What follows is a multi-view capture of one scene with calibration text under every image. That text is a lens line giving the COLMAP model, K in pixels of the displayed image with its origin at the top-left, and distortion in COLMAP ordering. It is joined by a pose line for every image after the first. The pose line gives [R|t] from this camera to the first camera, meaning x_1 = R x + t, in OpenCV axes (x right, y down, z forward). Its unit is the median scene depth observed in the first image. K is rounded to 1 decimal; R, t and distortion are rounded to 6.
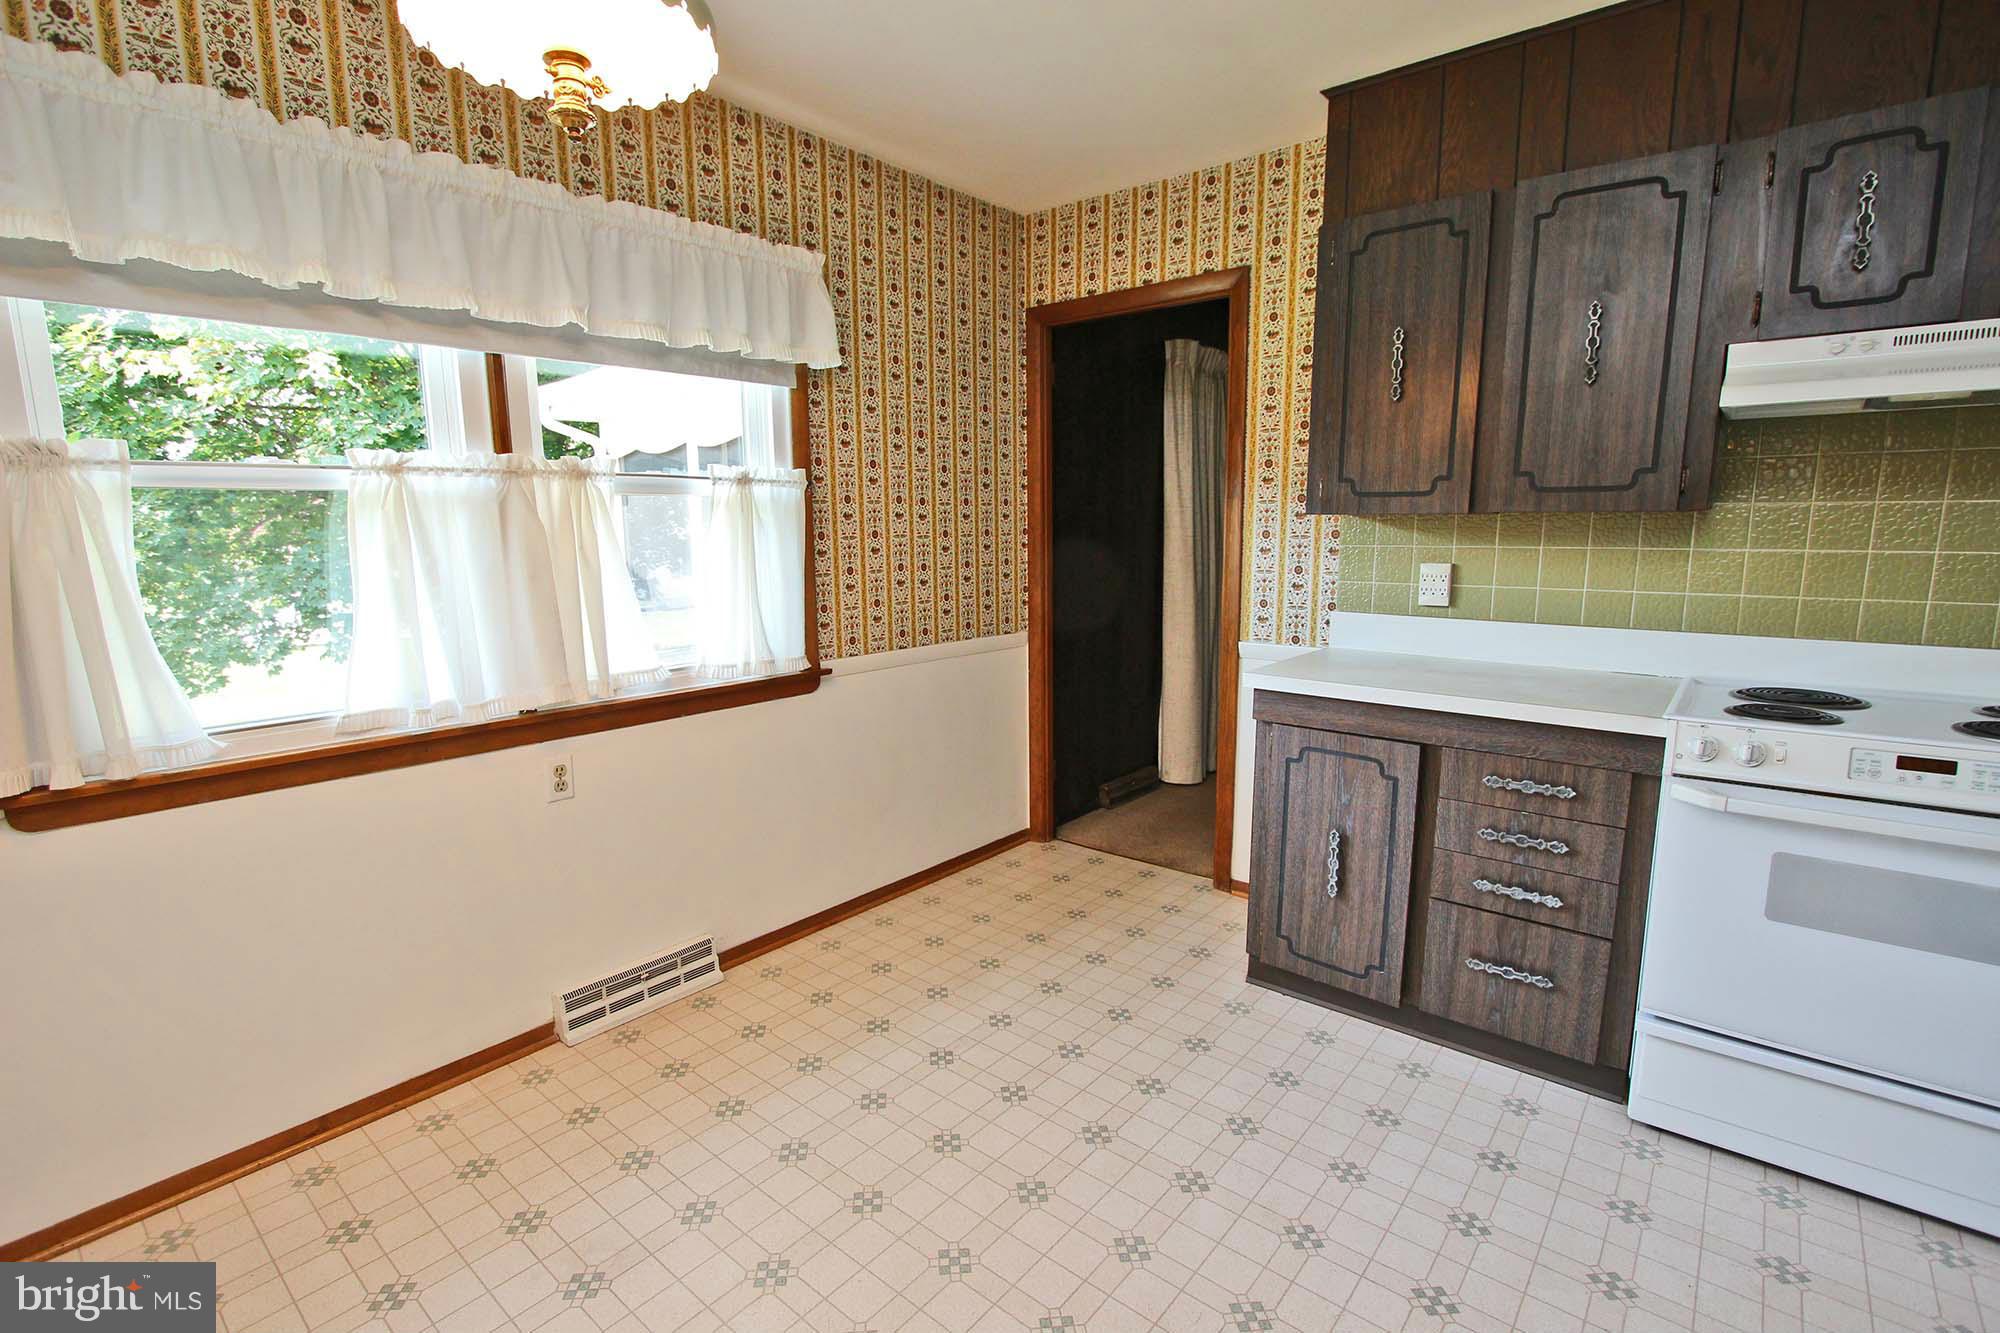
lens RADIAL K [[926.8, 0, 996.9], [0, 926.8, 674.6], [0, 0, 1]] dist [-0.014619, 0.000162]
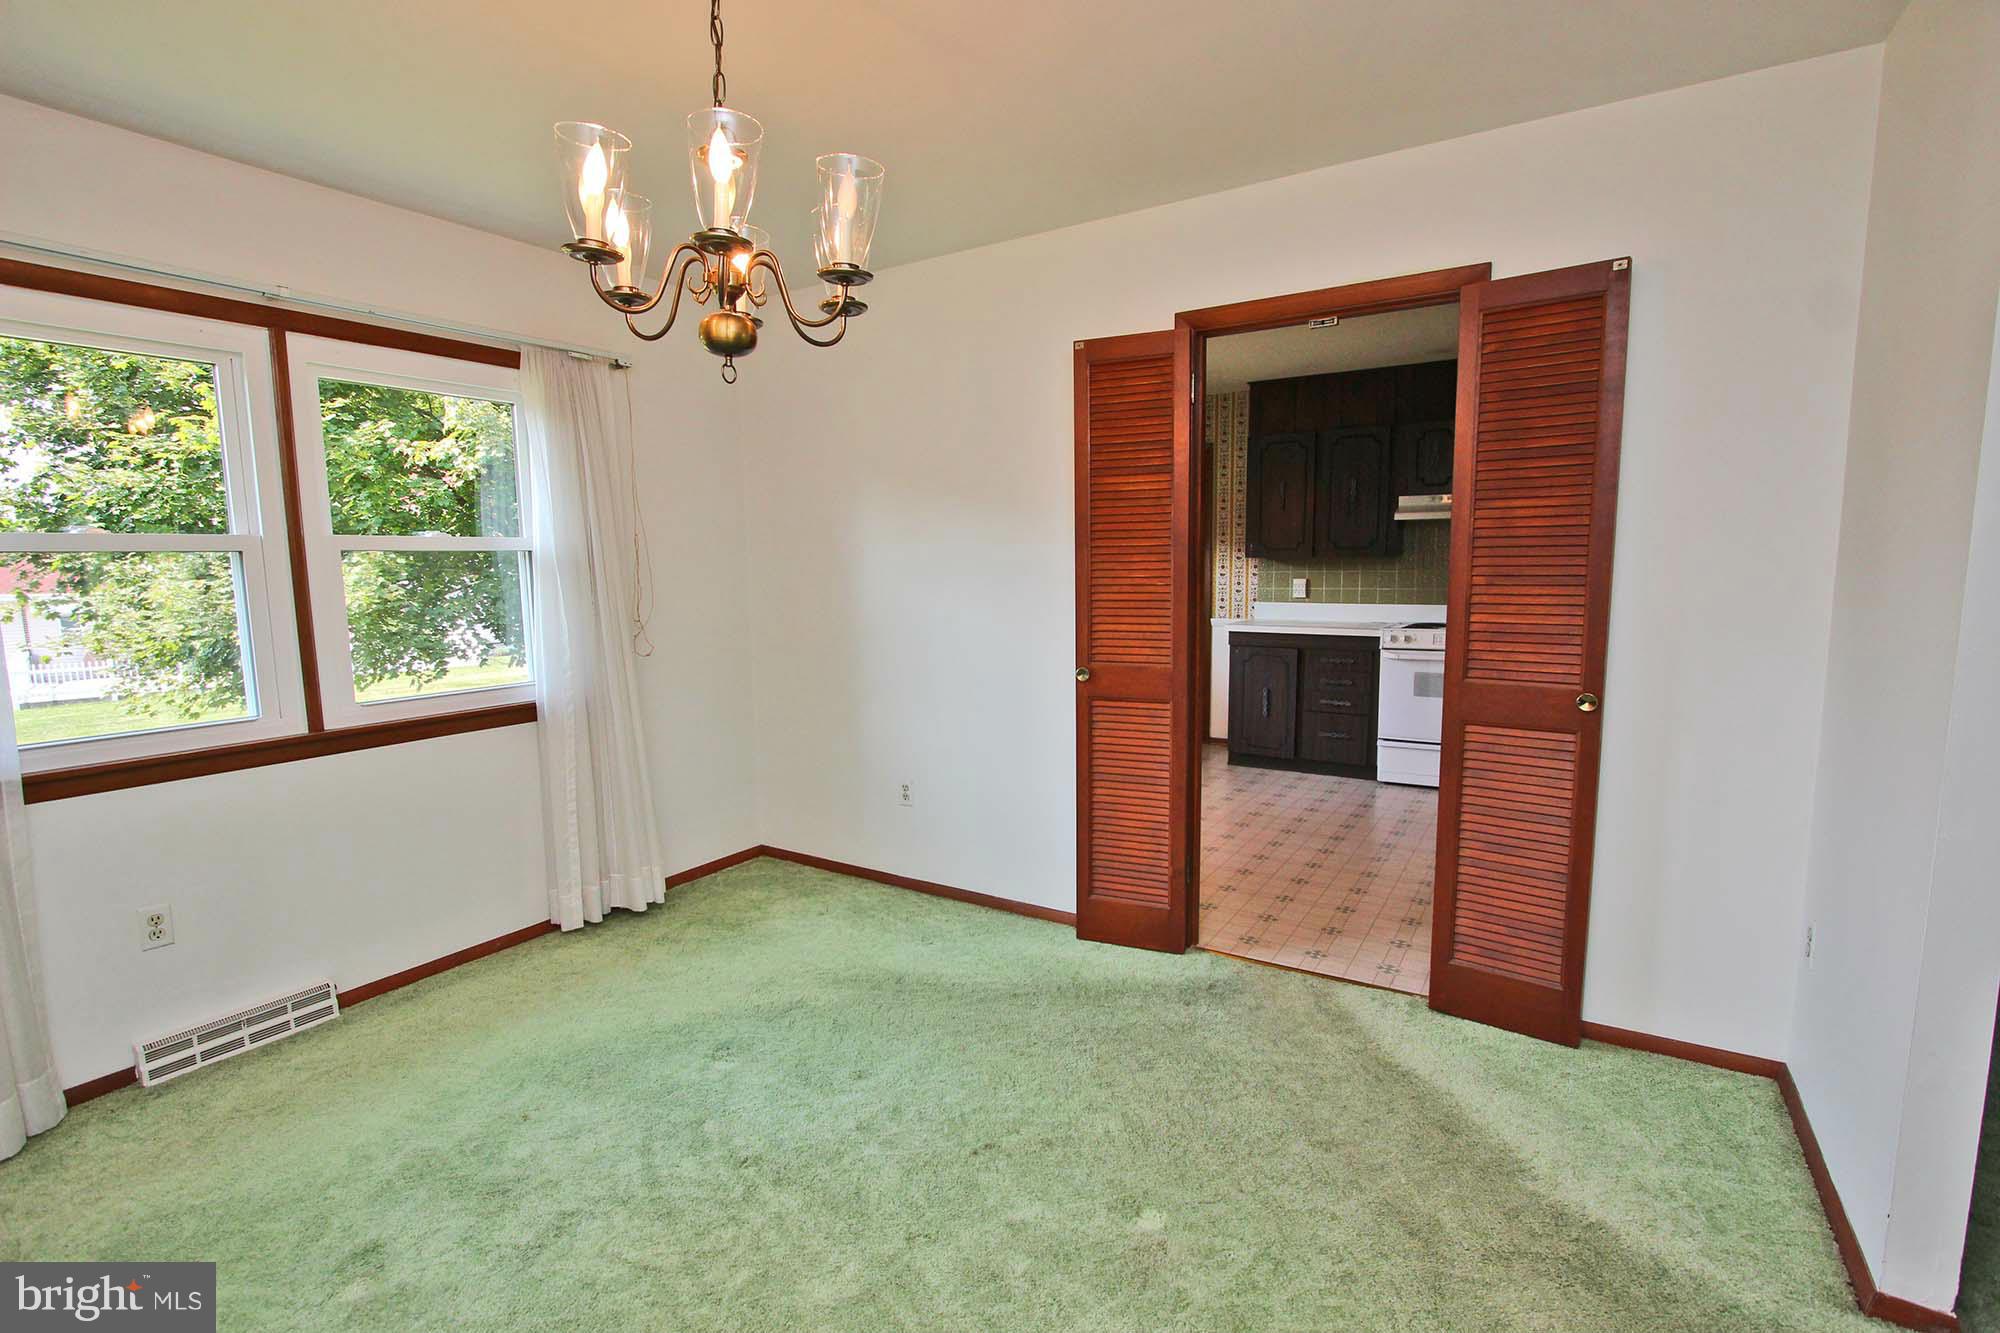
lens RADIAL K [[917.2, 0, 988.8], [0, 917.2, 673.3], [0, 0, 1]] dist [-0.015712, -0.000324]
pose [[0.992868, -0.022168, 0.117144, -0.645900], [0.026913, 0.998874, -0.039075, 0.208358], [-0.116146, 0.041949, 0.992346, -1.325656]]
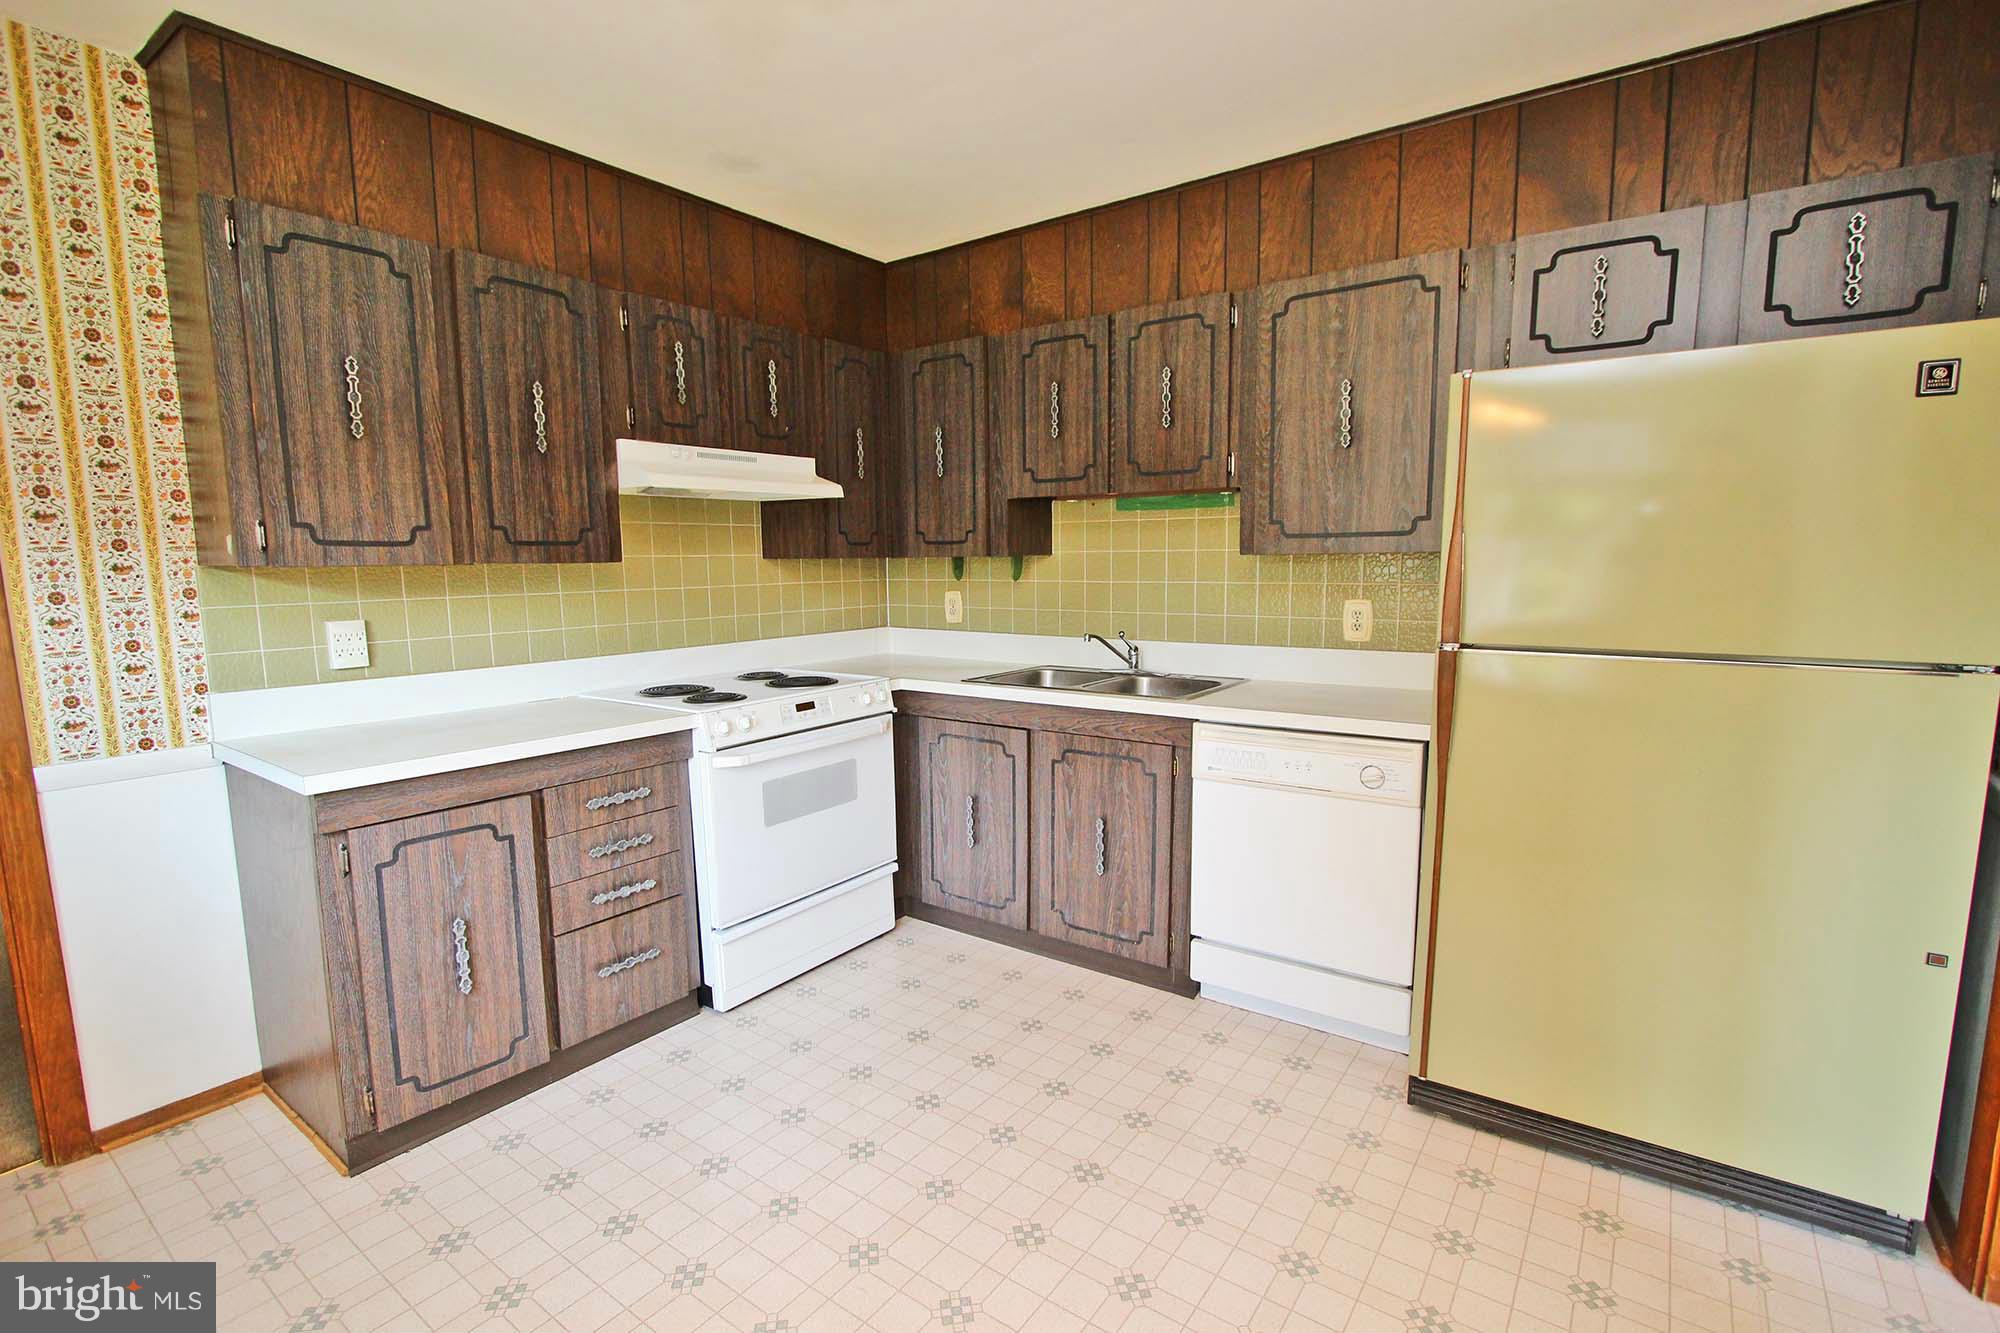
lens RADIAL K [[917.2, 0, 988.8], [0, 917.2, 673.3], [0, 0, 1]] dist [-0.015712, -0.000324]
pose [[-0.063416, -0.114348, 0.991415, -0.512505], [0.173713, 0.976984, 0.123795, -0.082875], [-0.982752, 0.180073, -0.042093, 0.501492]]
